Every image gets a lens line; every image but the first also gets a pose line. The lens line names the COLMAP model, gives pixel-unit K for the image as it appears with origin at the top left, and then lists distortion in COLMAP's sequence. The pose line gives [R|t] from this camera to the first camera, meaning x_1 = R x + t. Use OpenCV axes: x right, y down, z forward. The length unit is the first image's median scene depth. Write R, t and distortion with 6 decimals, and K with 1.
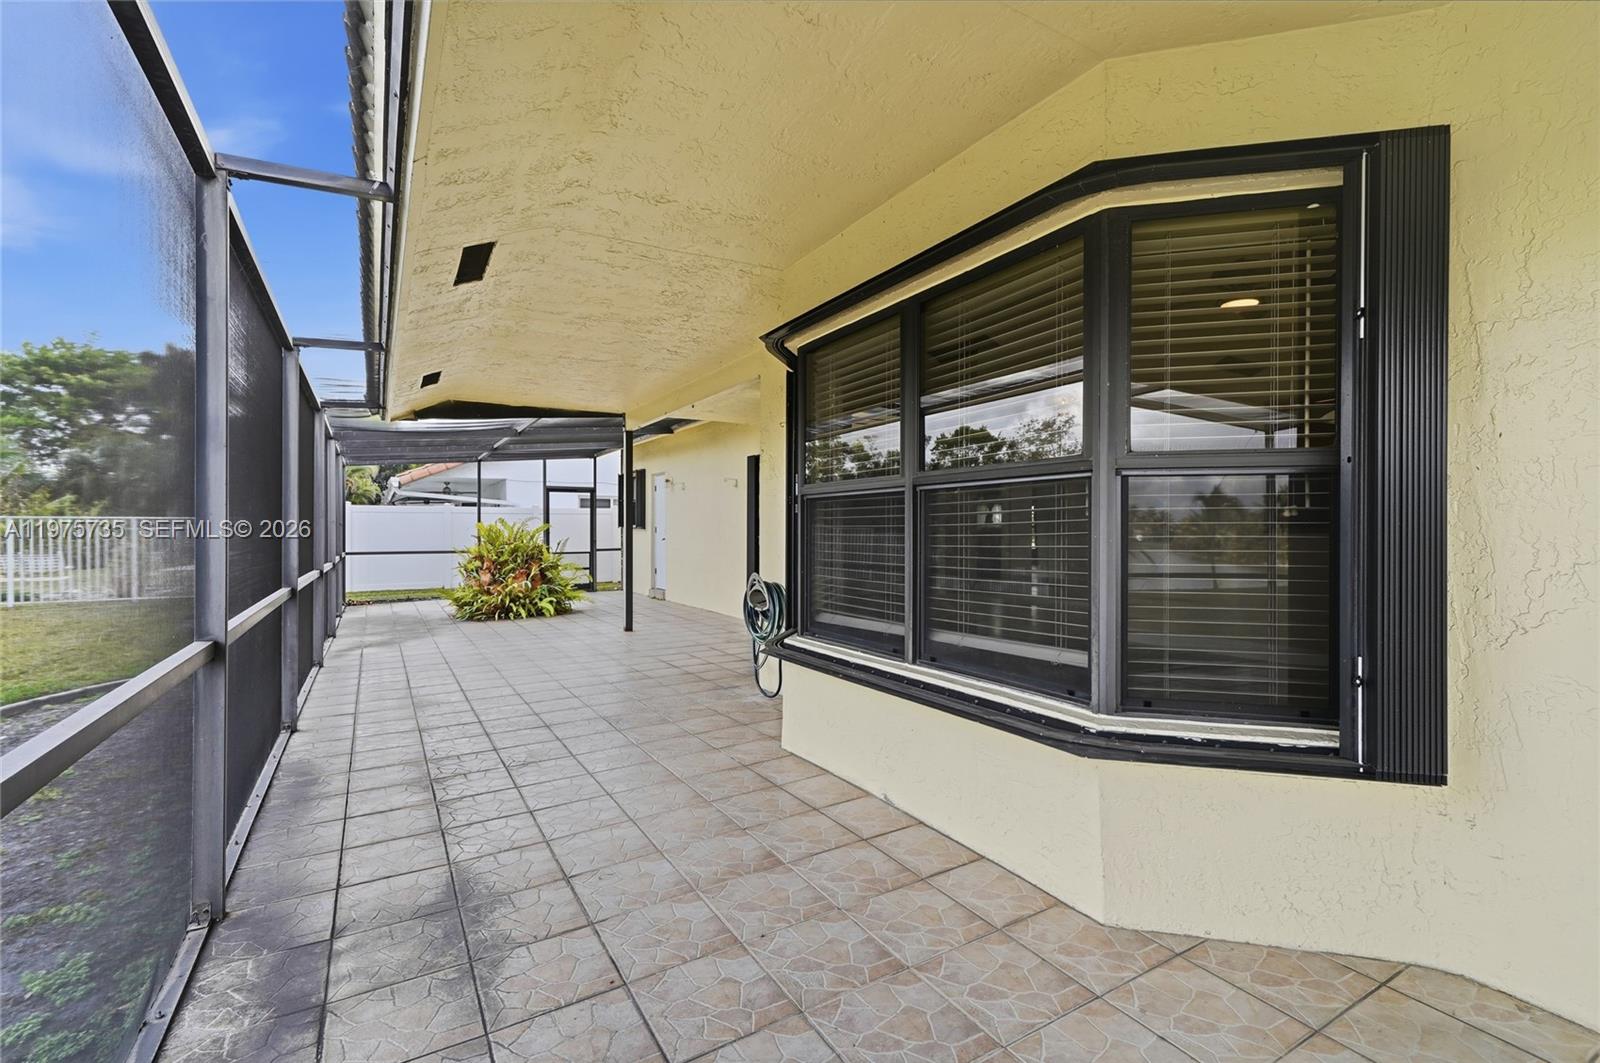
lens RADIAL K [[731.1, 0, 803.9], [0, 731.1, 529.0], [0, 0, 1]] dist [0.000227, 0.003697]
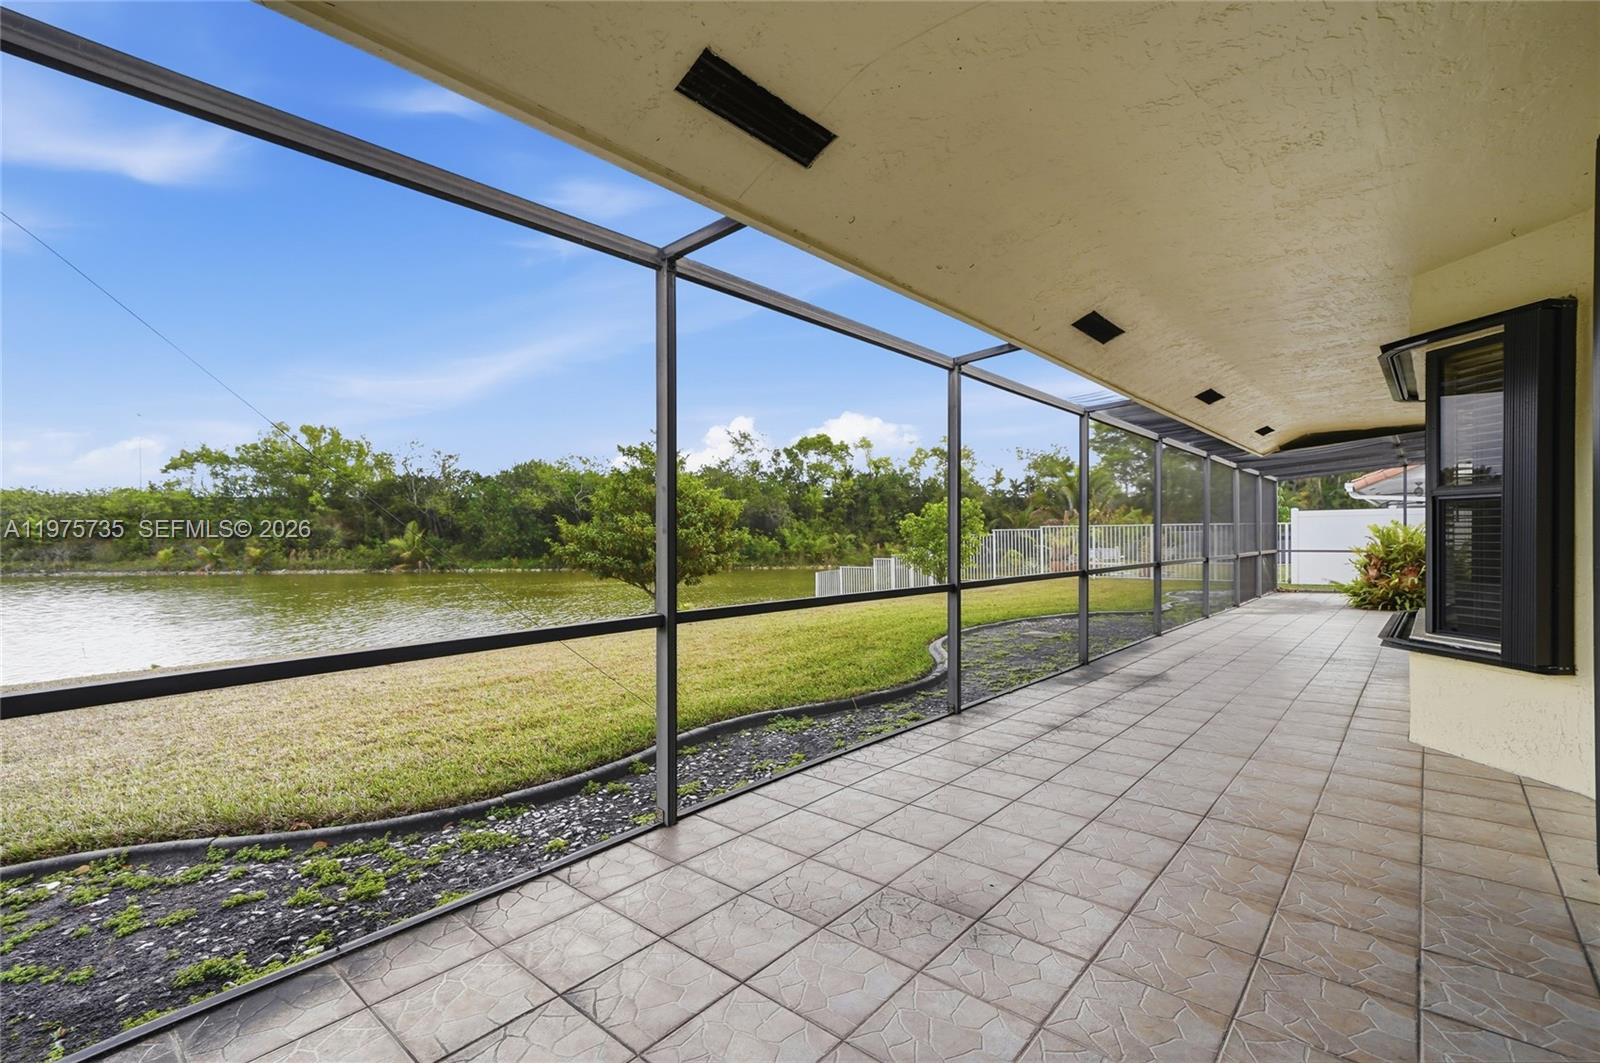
lens RADIAL K [[731.1, 0, 806.2], [0, 731.1, 537.8], [0, 0, 1]] dist [0.000227, 0.003697]
pose [[0.332121, -0.000059, -0.943237, 0.200912], [0.008693, 0.999958, 0.002998, 0.000227], [0.943197, -0.009195, 0.332107, -0.127445]]
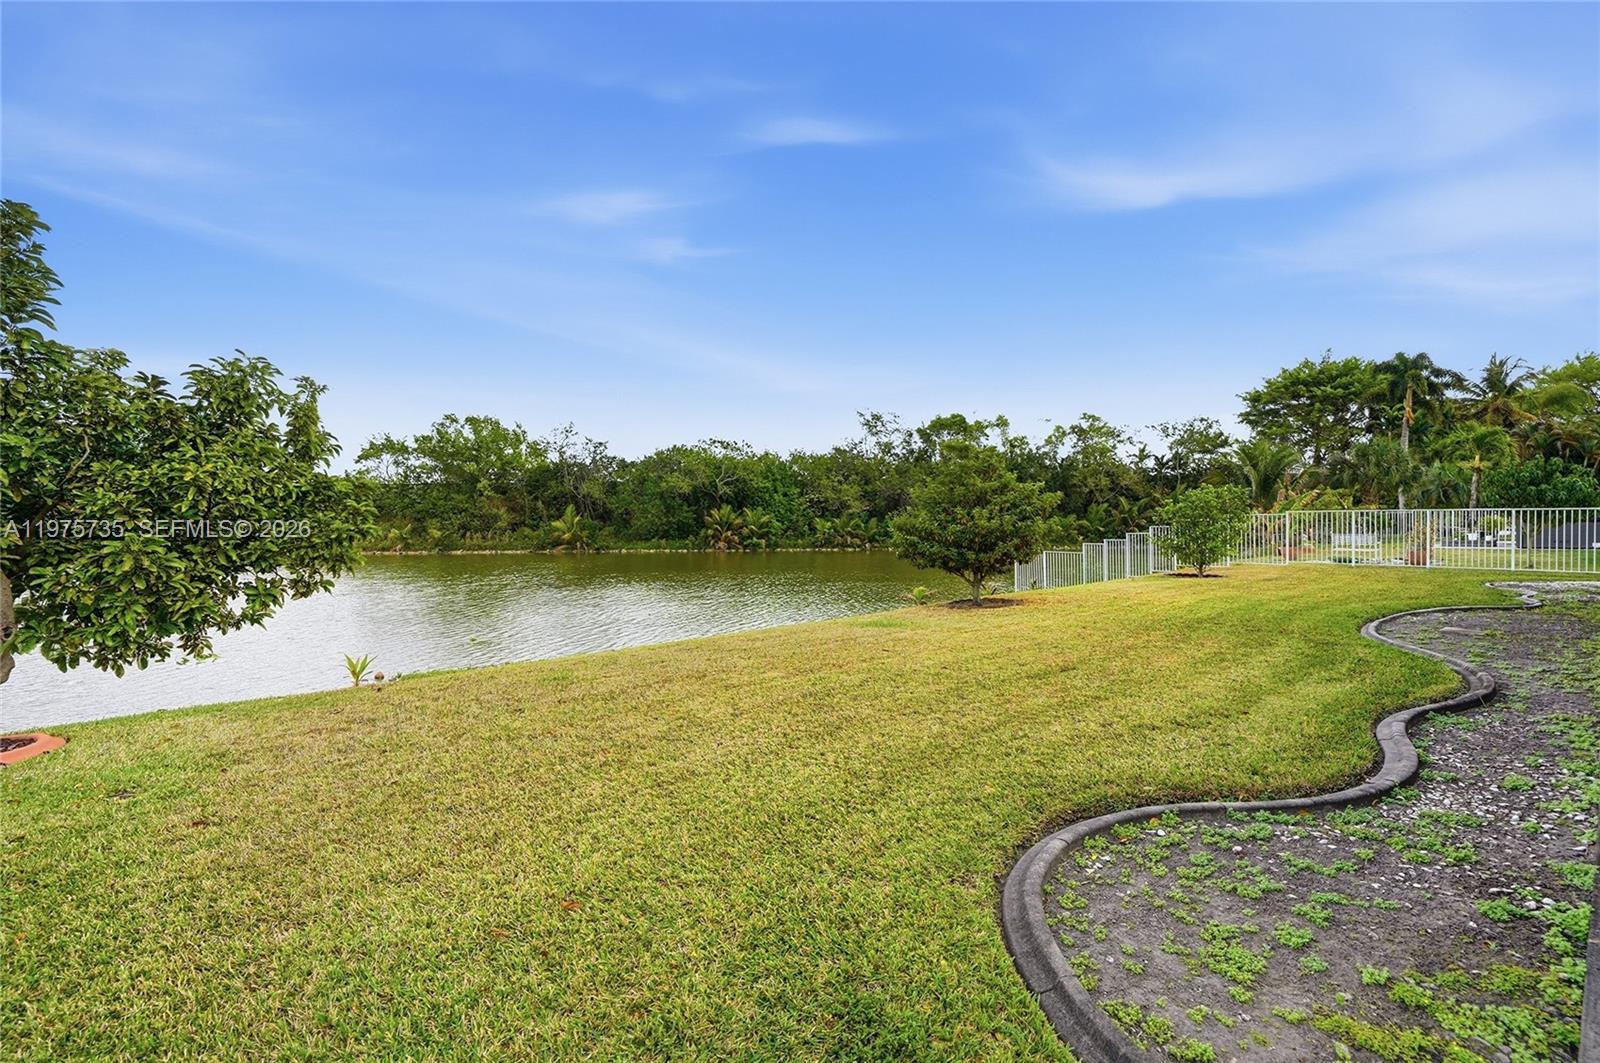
lens RADIAL K [[731.1, 0, 805.5], [0, 731.1, 537.2], [0, 0, 1]] dist [0.000227, 0.003697]
pose [[0.198950, 0.025387, -0.979681, 0.176889], [0.012876, 0.999510, 0.028515, -0.013554], [0.979925, -0.018287, 0.198525, -0.342825]]
